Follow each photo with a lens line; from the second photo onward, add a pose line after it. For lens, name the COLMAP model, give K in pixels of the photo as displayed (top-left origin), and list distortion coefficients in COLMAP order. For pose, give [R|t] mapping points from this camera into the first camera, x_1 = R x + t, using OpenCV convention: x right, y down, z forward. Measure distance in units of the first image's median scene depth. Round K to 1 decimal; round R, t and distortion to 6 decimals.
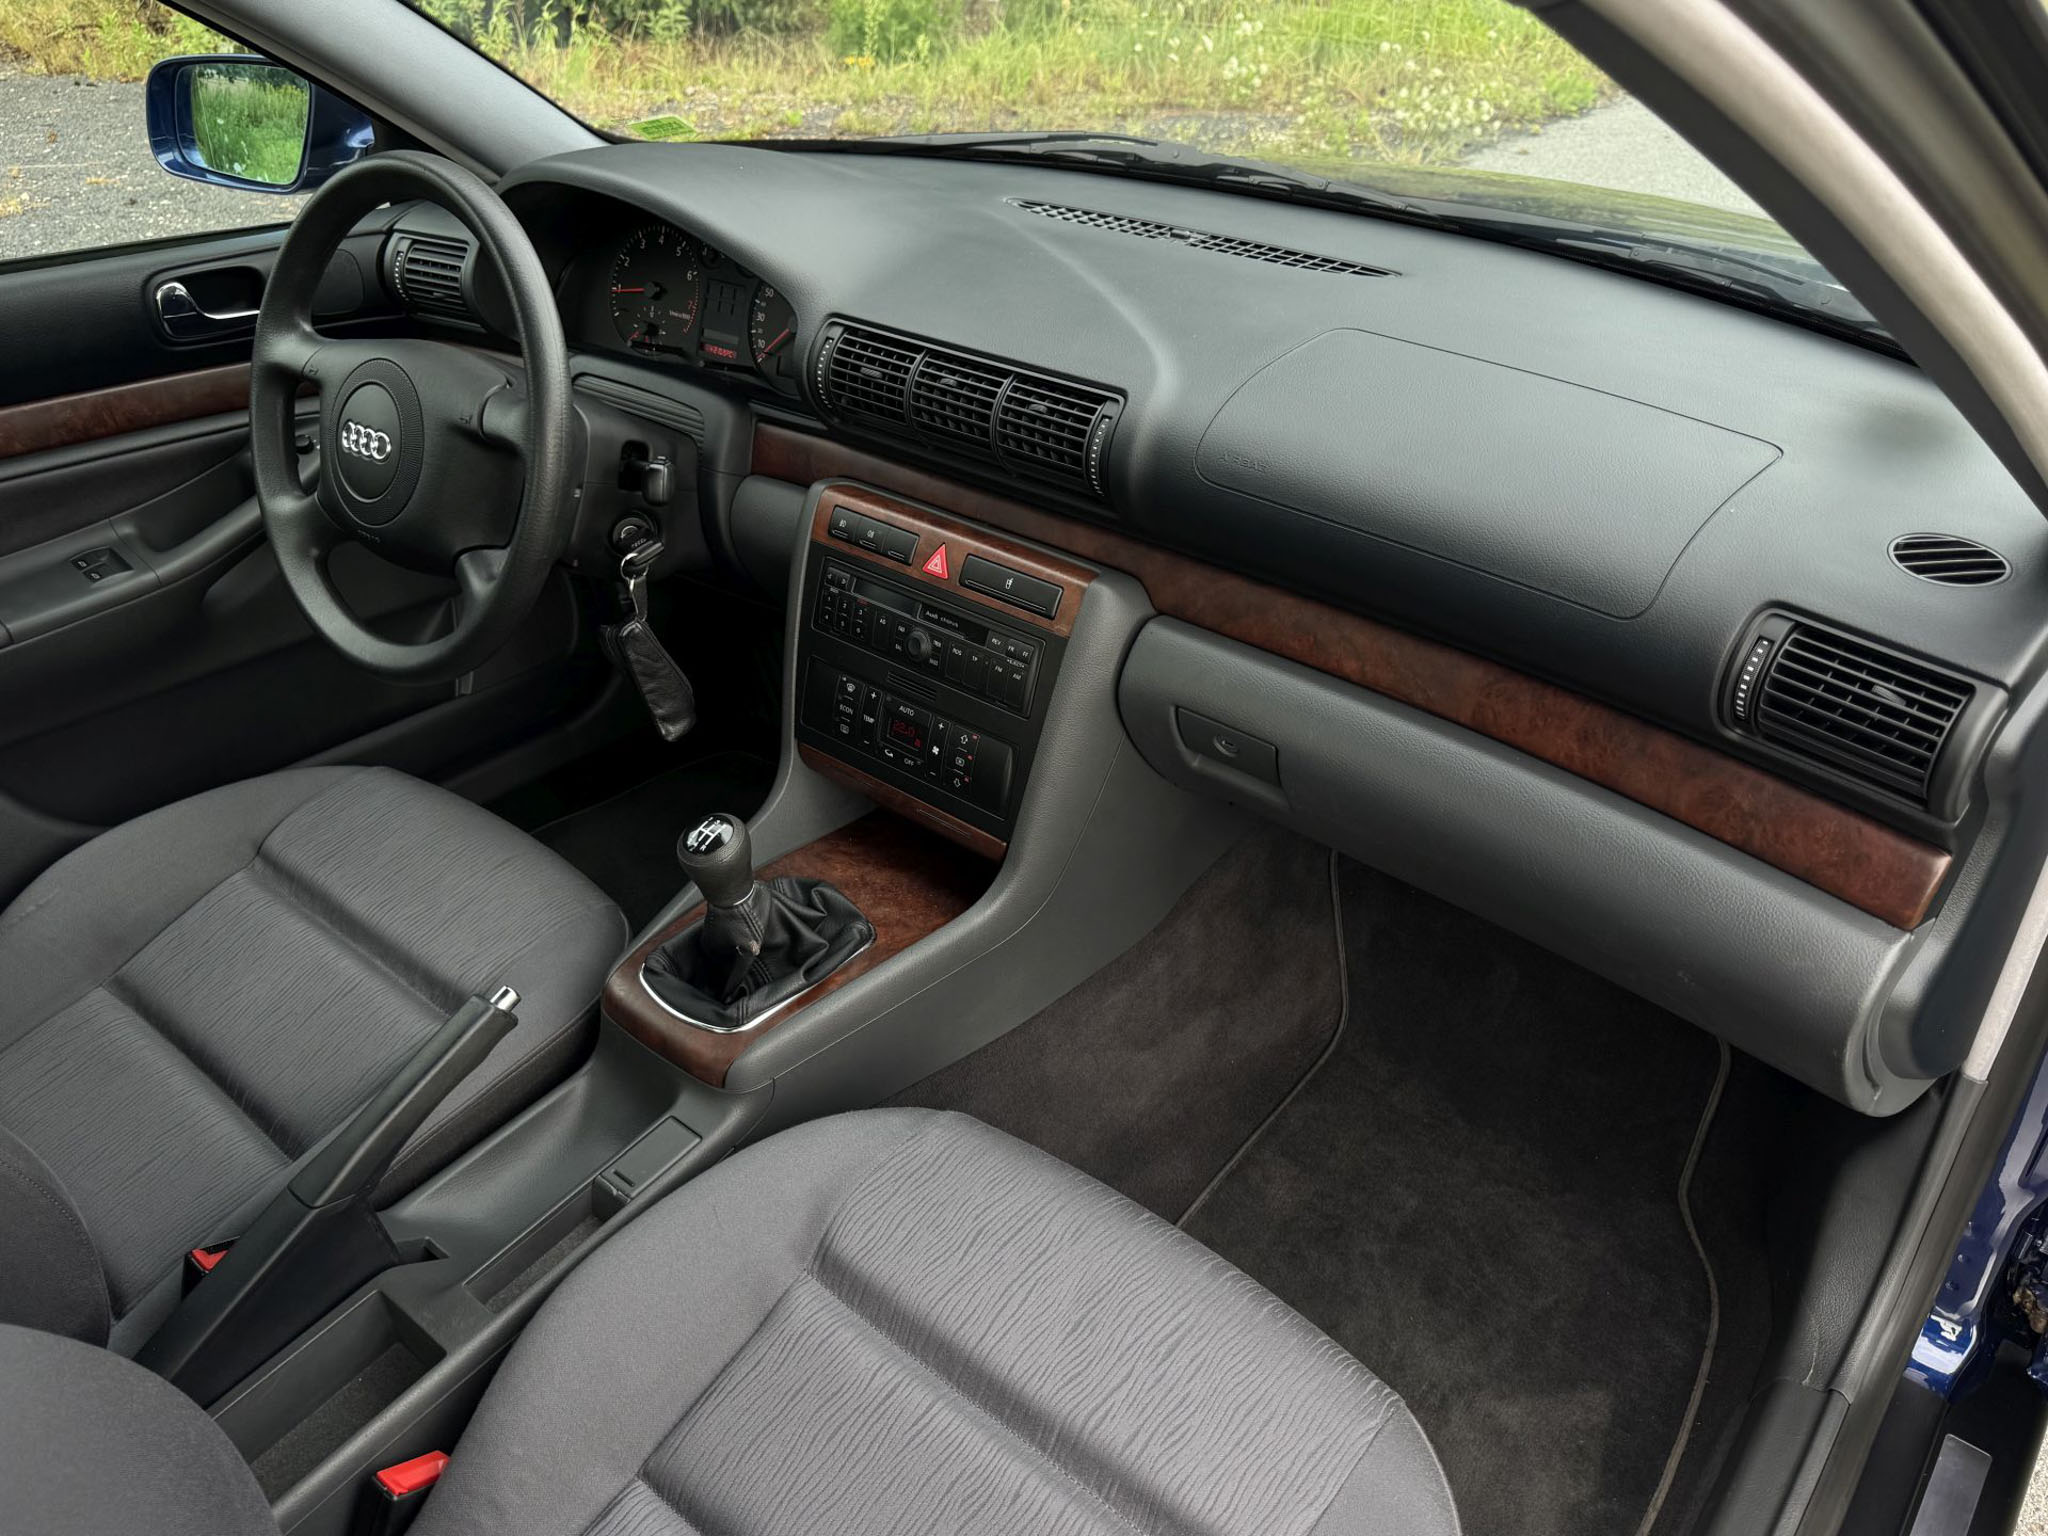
lens RADIAL K [[1543.8, 0, 1025.7], [0, 1543.8, 777.8], [0, 0, 1]] dist [0.169891, -0.340994]
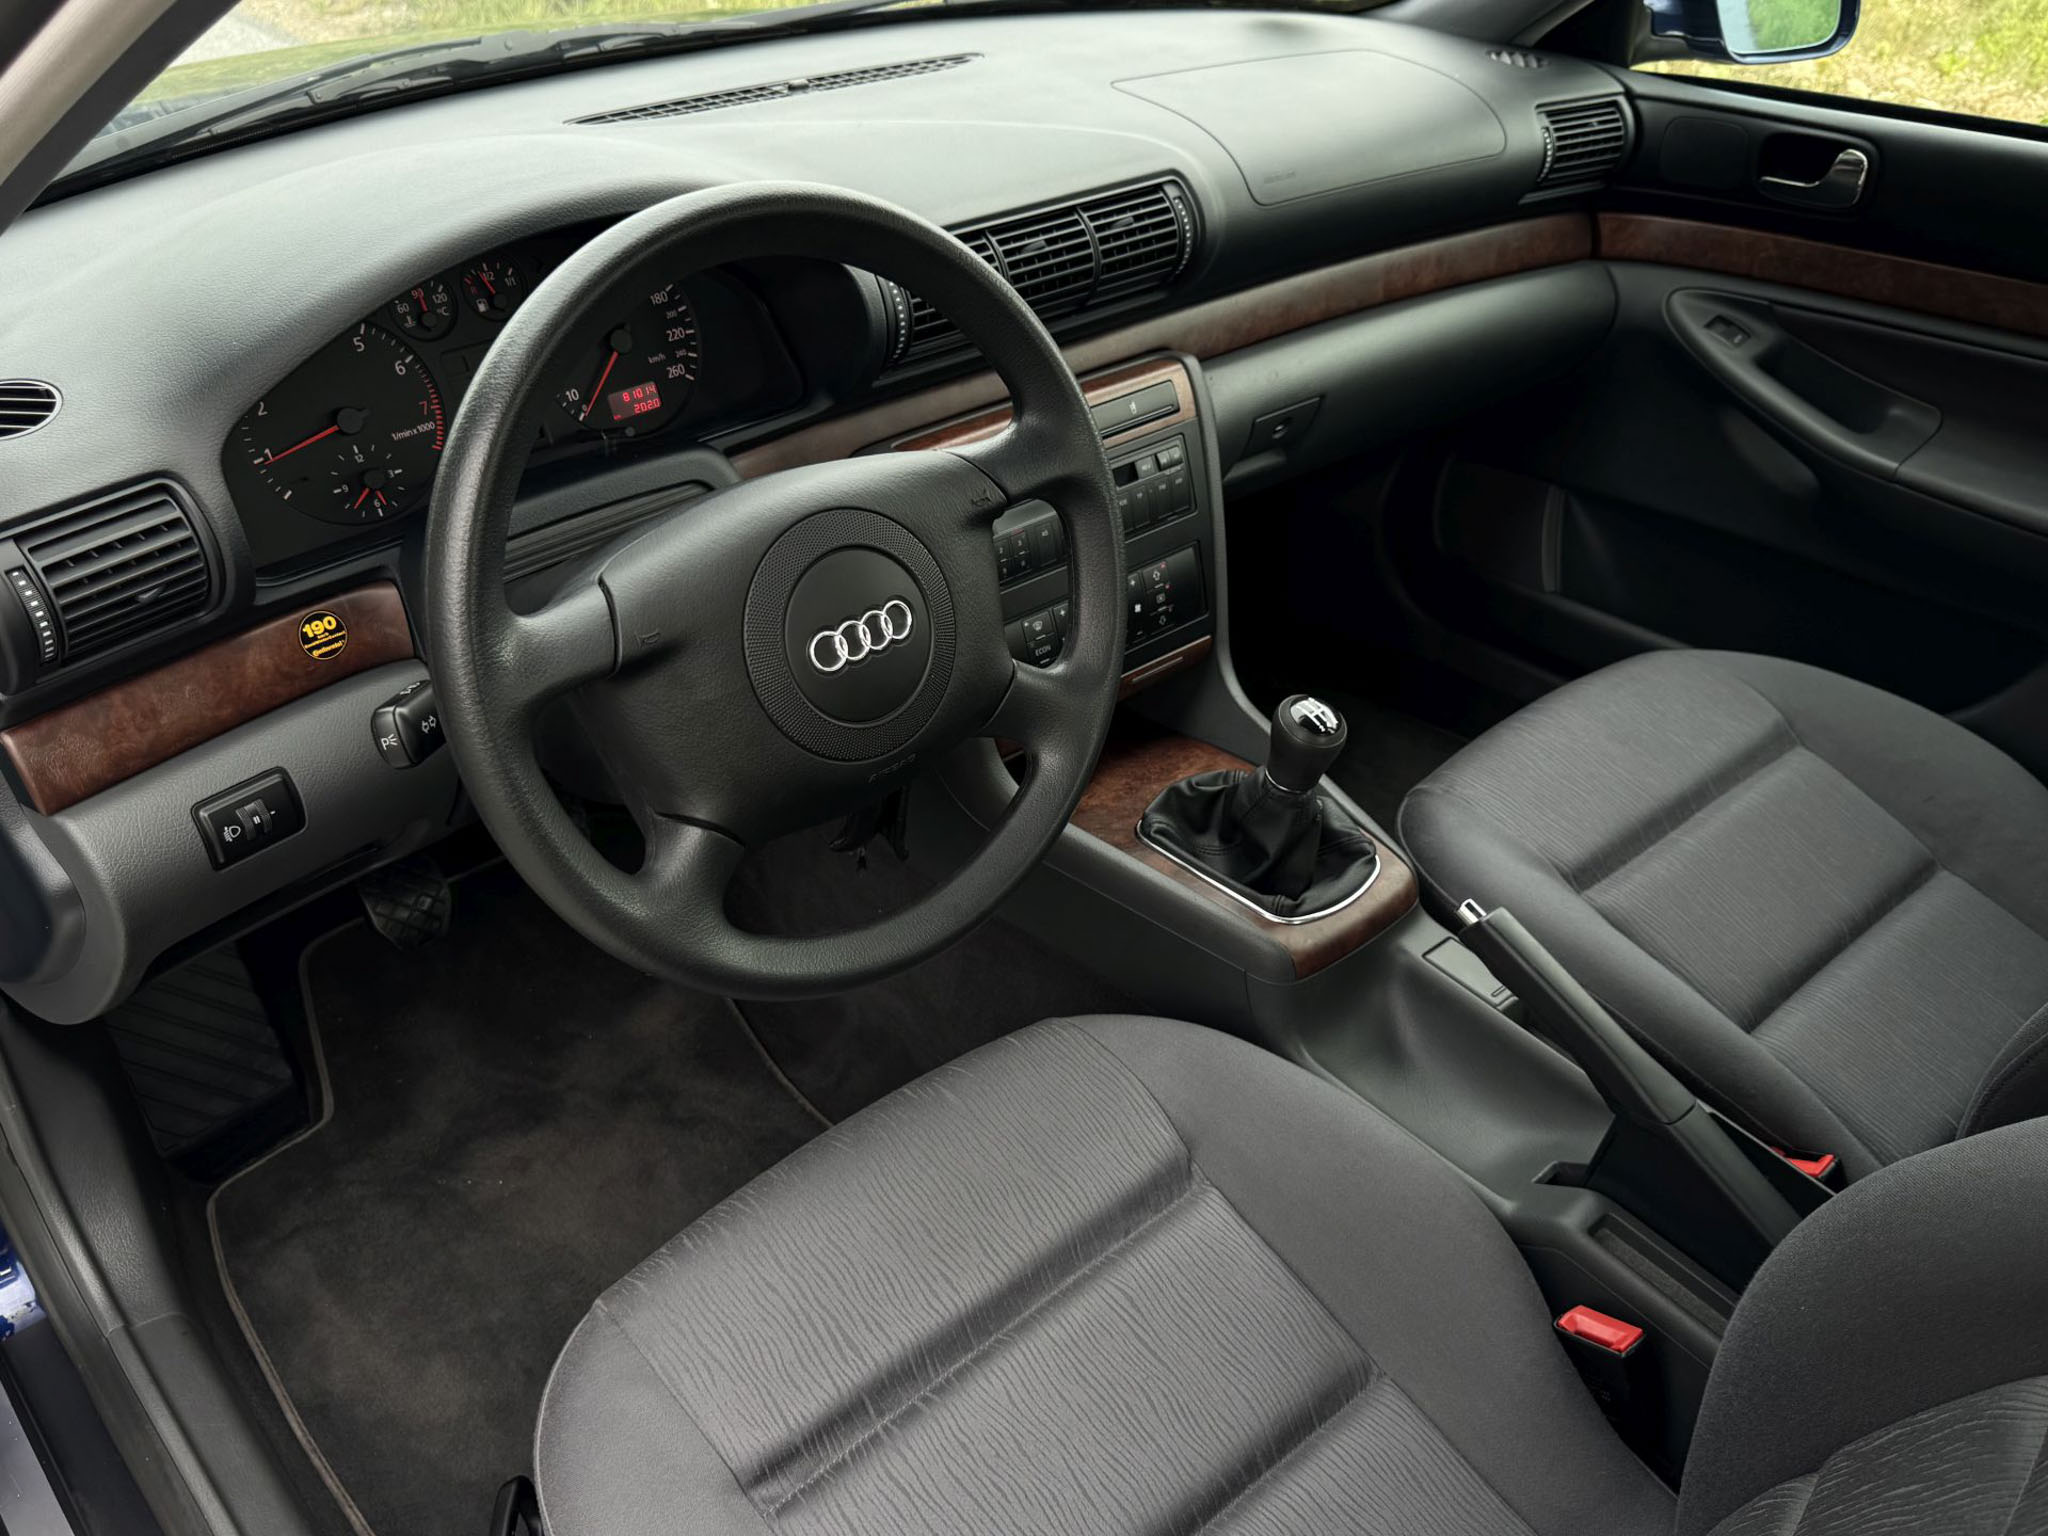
lens RADIAL K [[1683.4, 0, 1031.8], [0, 1683.4, 774.6], [0, 0, 1]] dist [0.118421, -0.253938]
pose [[0.136713, -0.557904, 0.818568, -0.999242], [0.519609, 0.743912, 0.420239, -0.422240], [-0.843396, 0.367883, 0.391594, 0.682046]]
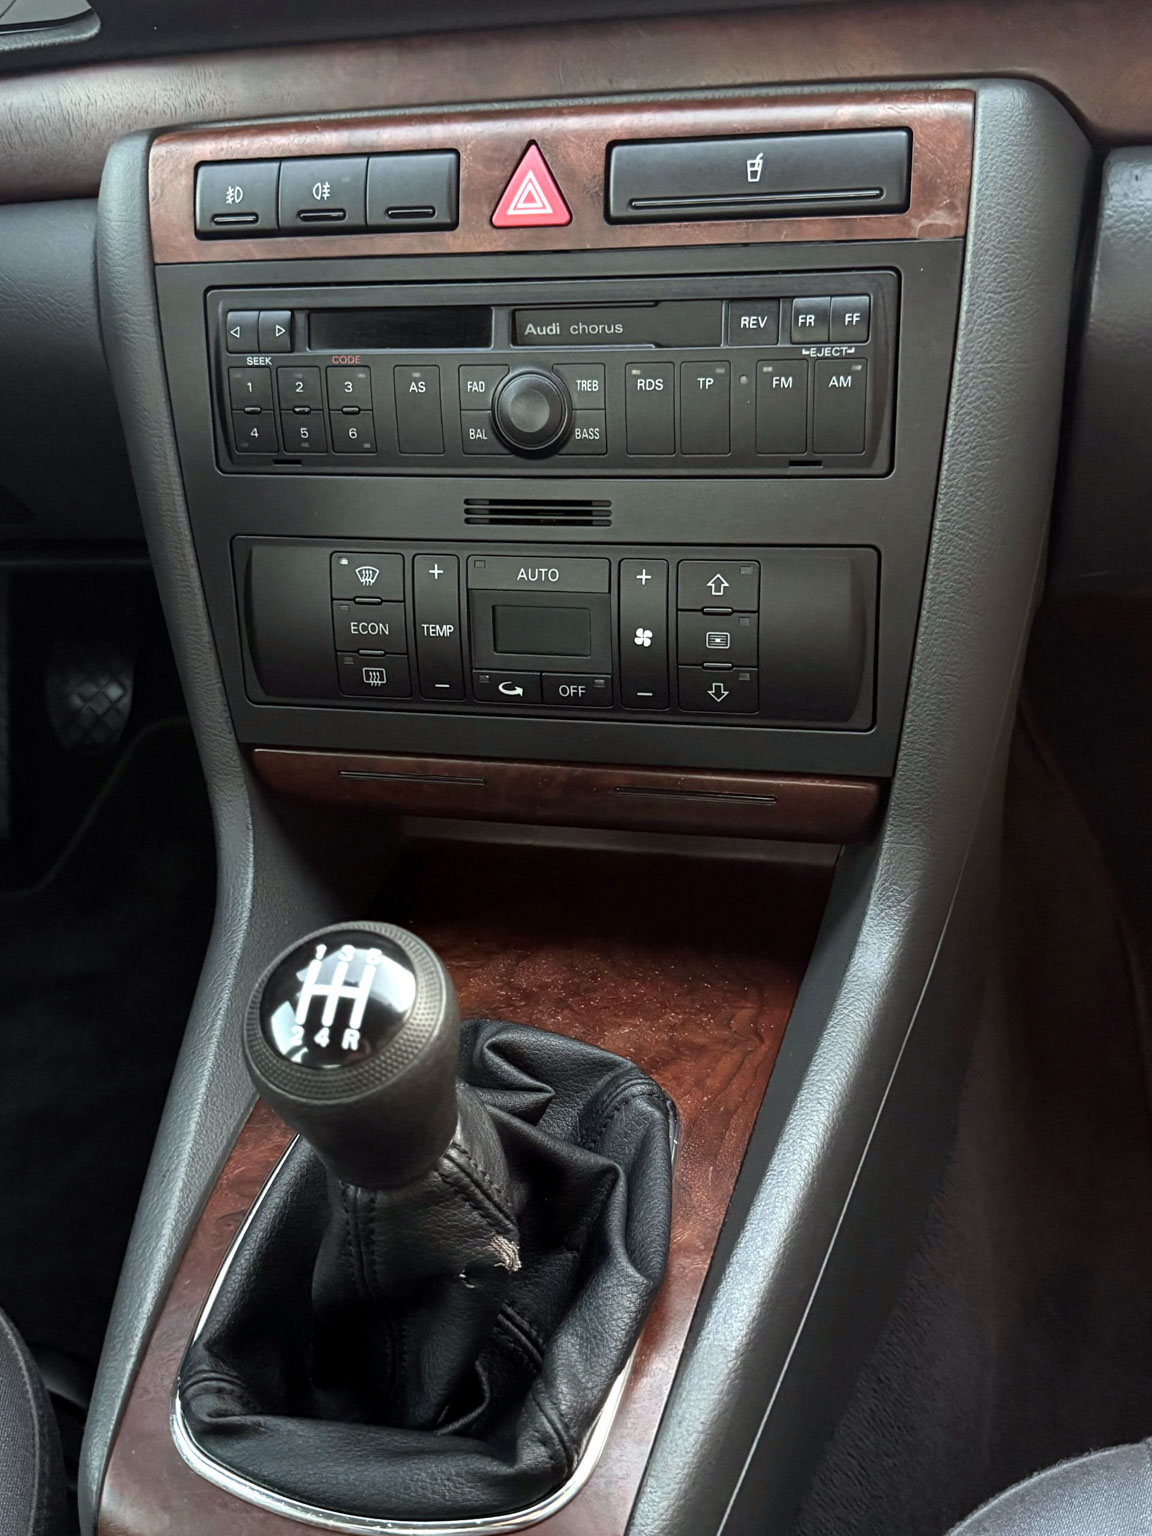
lens RADIAL K [[1528.2, 0, 576.0], [0, 1528.2, 768.0], [0, 0, 1]] dist [0.188359, -0.590396]
pose [[0.893837, -0.312293, 0.321760, -0.224455], [0.319085, 0.947156, 0.032884, -0.003379], [-0.315026, 0.073276, 0.946250, 0.608185]]
